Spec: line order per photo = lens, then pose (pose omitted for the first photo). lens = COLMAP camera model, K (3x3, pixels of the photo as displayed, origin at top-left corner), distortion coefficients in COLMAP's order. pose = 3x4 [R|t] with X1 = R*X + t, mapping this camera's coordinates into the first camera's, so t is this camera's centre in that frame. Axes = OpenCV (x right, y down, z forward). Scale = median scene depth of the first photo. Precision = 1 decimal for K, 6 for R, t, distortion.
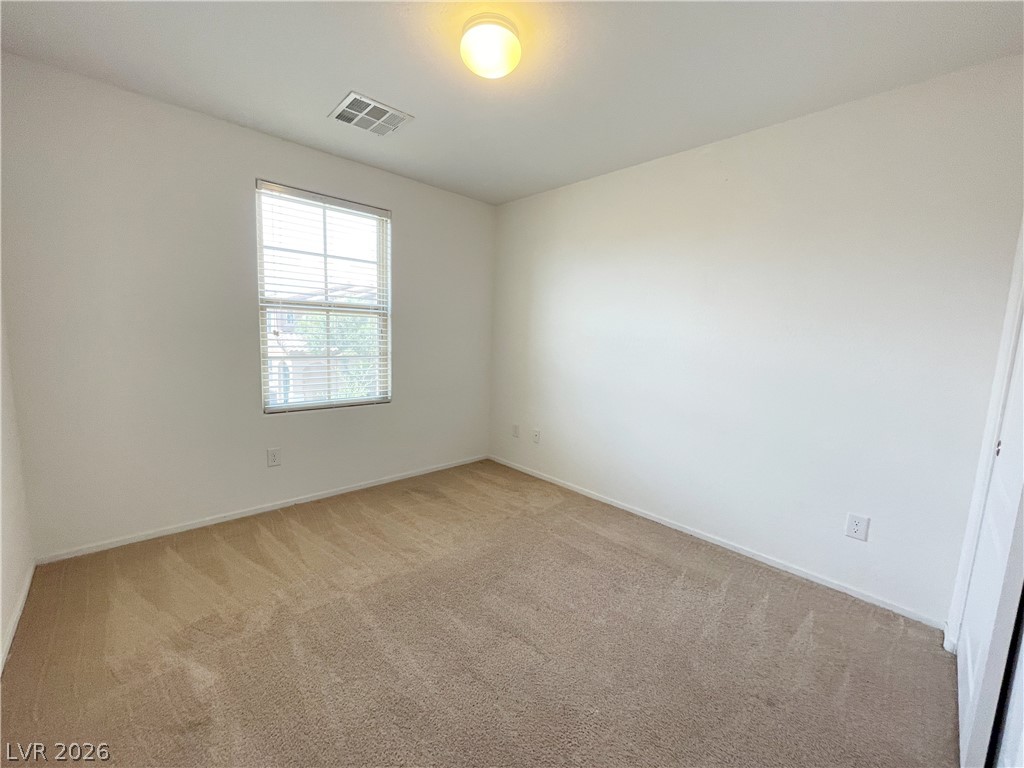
lens RADIAL K [[420.8, 0, 508.9], [0, 420.8, 385.9], [0, 0, 1]] dist [-0.001879, -0.000138]
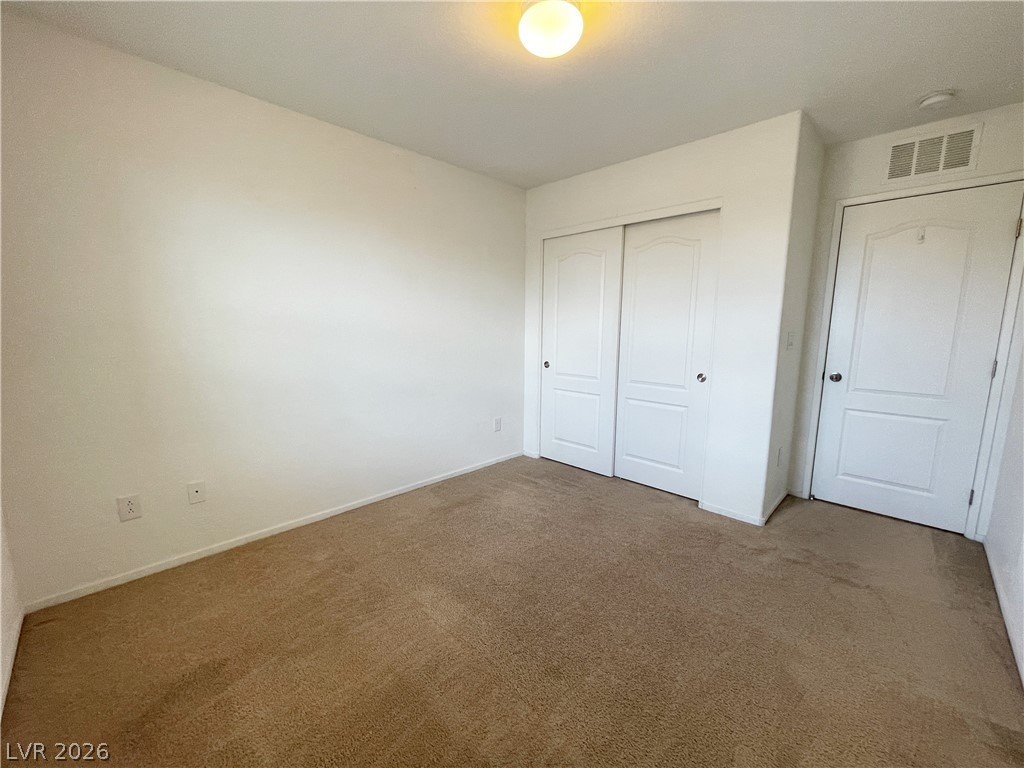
lens RADIAL K [[411.6, 0, 512.0], [0, 411.6, 384.0], [0, 0, 1]] dist [-0.001146, -0.000310]
pose [[-0.047367, -0.180038, 0.982519, -0.678459], [0.116933, 0.975860, 0.184455, -0.116155], [-0.992010, 0.123626, -0.025171, 0.747593]]
